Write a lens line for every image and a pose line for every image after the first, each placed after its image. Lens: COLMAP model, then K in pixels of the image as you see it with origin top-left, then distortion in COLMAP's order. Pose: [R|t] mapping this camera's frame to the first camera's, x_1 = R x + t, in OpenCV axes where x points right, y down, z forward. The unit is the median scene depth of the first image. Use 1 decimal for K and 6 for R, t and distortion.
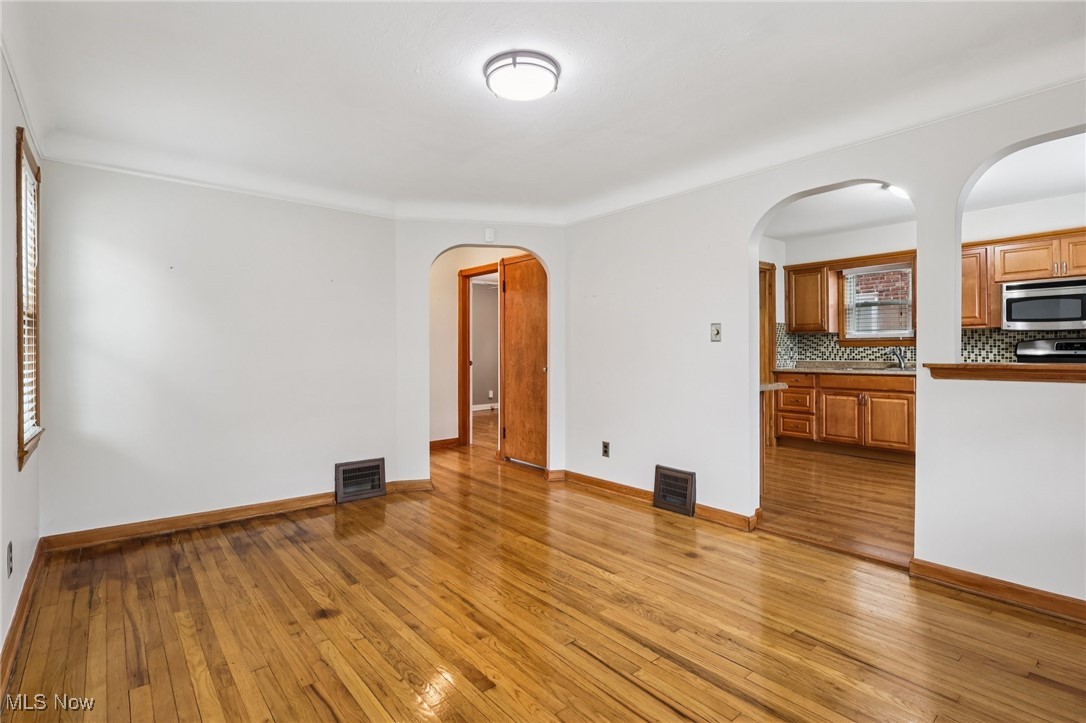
lens RADIAL K [[516.2, 0, 542.6], [0, 516.2, 356.5], [0, 0, 1]] dist [0.004902, 0.000513]
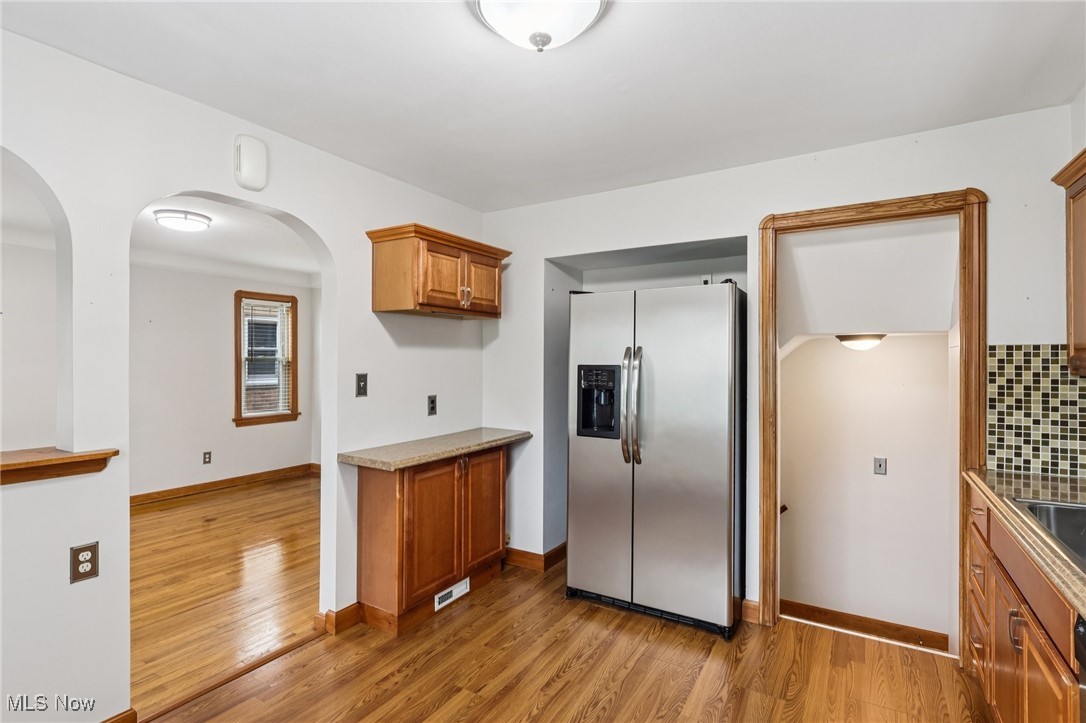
lens RADIAL K [[528.2, 0, 539.8], [0, 528.2, 356.6], [0, 0, 1]] dist [0.002455, 0.000590]
pose [[0.312739, 0.000964, -0.949839, 0.806357], [-0.011797, 0.999926, -0.002869, -0.059790], [0.949766, 0.012103, 0.312728, 0.657776]]
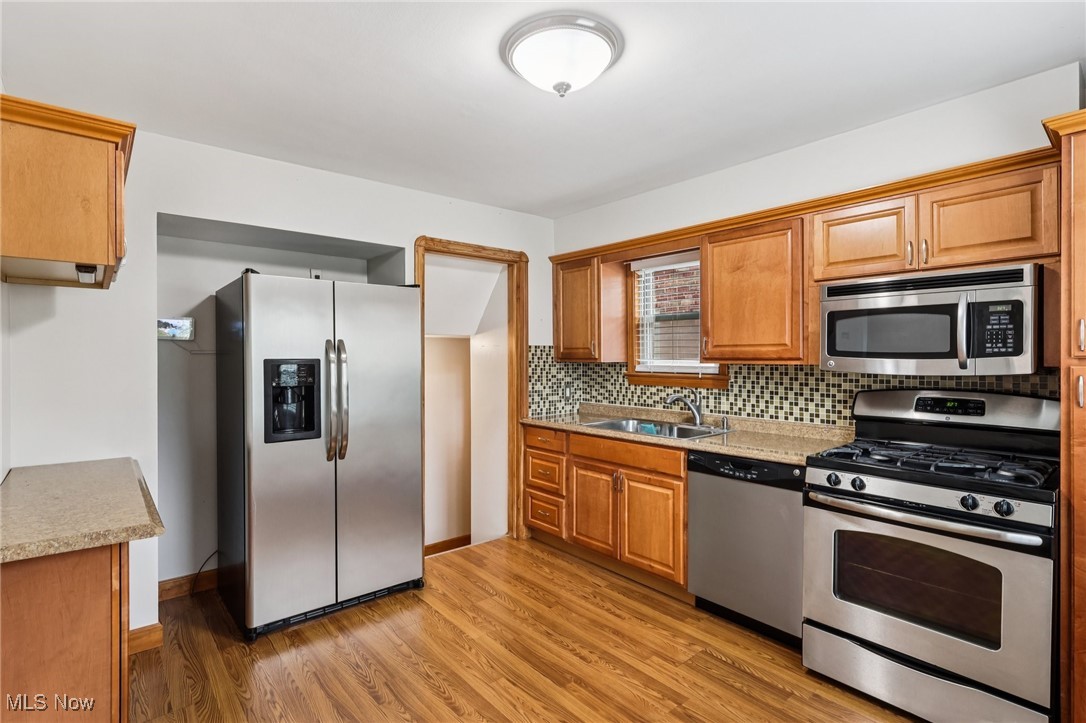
lens RADIAL K [[520.7, 0, 532.5], [0, 520.7, 363.6], [0, 0, 1]] dist [0.000835, 0.000216]
pose [[0.999946, 0.005014, -0.009143, 0.524680], [-0.004974, 0.999978, 0.004336, -0.052159], [0.009164, -0.004291, 0.999949, 0.408077]]
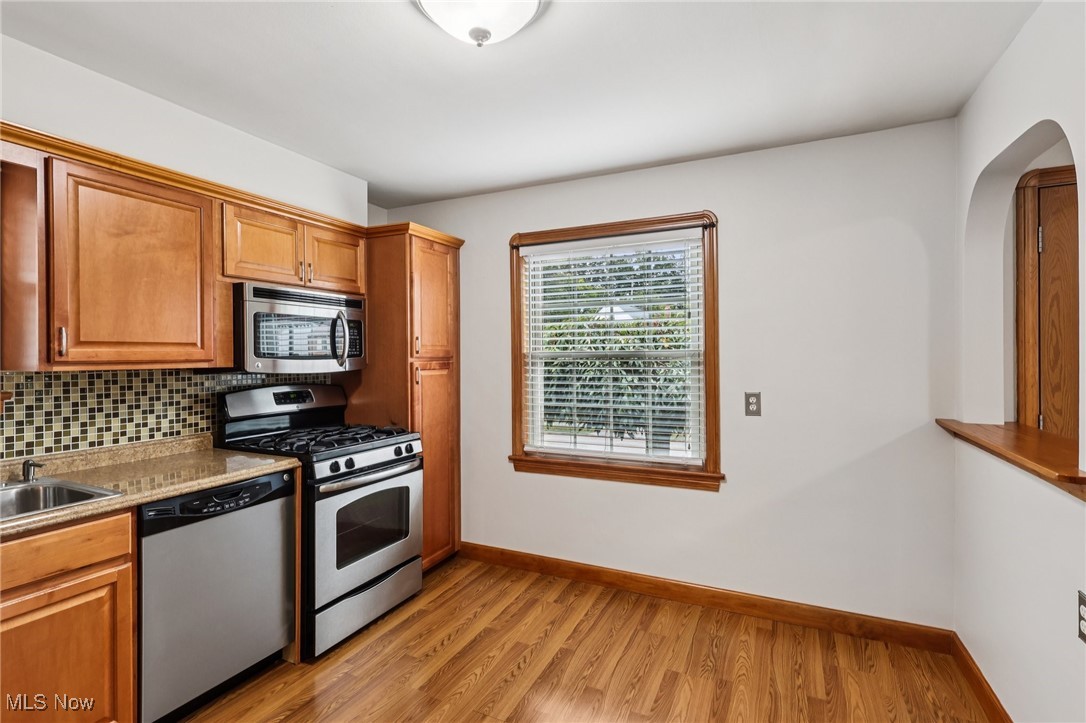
lens RADIAL K [[516.2, 0, 542.6], [0, 516.2, 356.5], [0, 0, 1]] dist [0.004902, 0.000513]
pose [[-0.415212, 0.004008, 0.909716, 0.269030], [0.013401, 0.999909, 0.001712, -0.056751], [-0.909626, 0.012902, -0.415227, 0.831618]]
